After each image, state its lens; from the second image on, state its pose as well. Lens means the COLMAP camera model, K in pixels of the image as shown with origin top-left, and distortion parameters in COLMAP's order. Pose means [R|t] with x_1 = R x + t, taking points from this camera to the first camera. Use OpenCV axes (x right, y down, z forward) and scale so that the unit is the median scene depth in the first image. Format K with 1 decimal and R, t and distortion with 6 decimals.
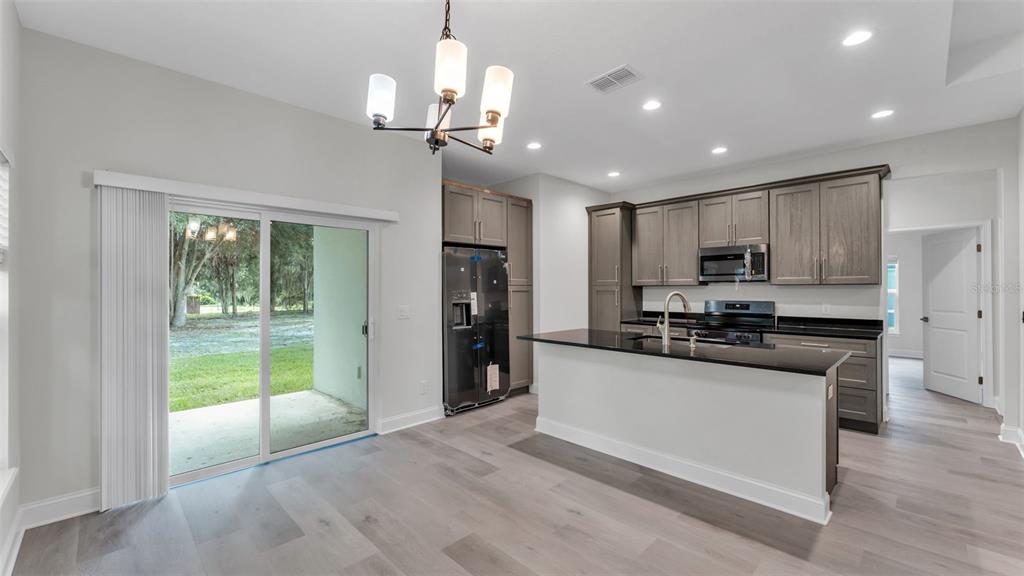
lens RADIAL K [[413.3, 0, 510.6], [0, 413.3, 288.9], [0, 0, 1]] dist [-0.001333, -0.000043]
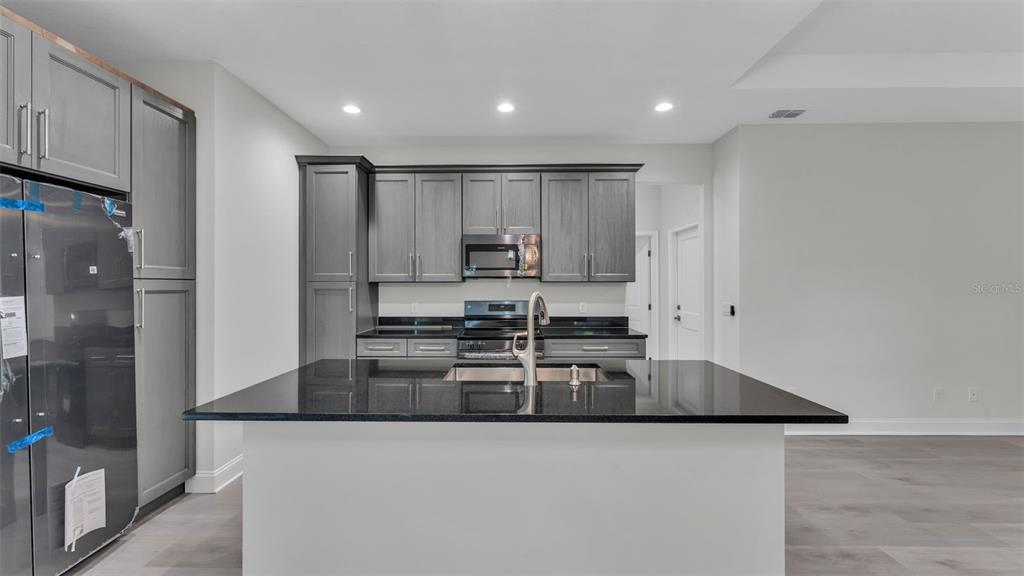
lens RADIAL K [[413.3, 0, 508.2], [0, 413.3, 284.2], [0, 0, 1]] dist [-0.001333, -0.000043]
pose [[0.715380, 0.003867, 0.698724, -0.029676], [0.000064, 0.999984, -0.005600, -0.000002], [-0.698735, 0.004051, 0.715369, 0.419727]]
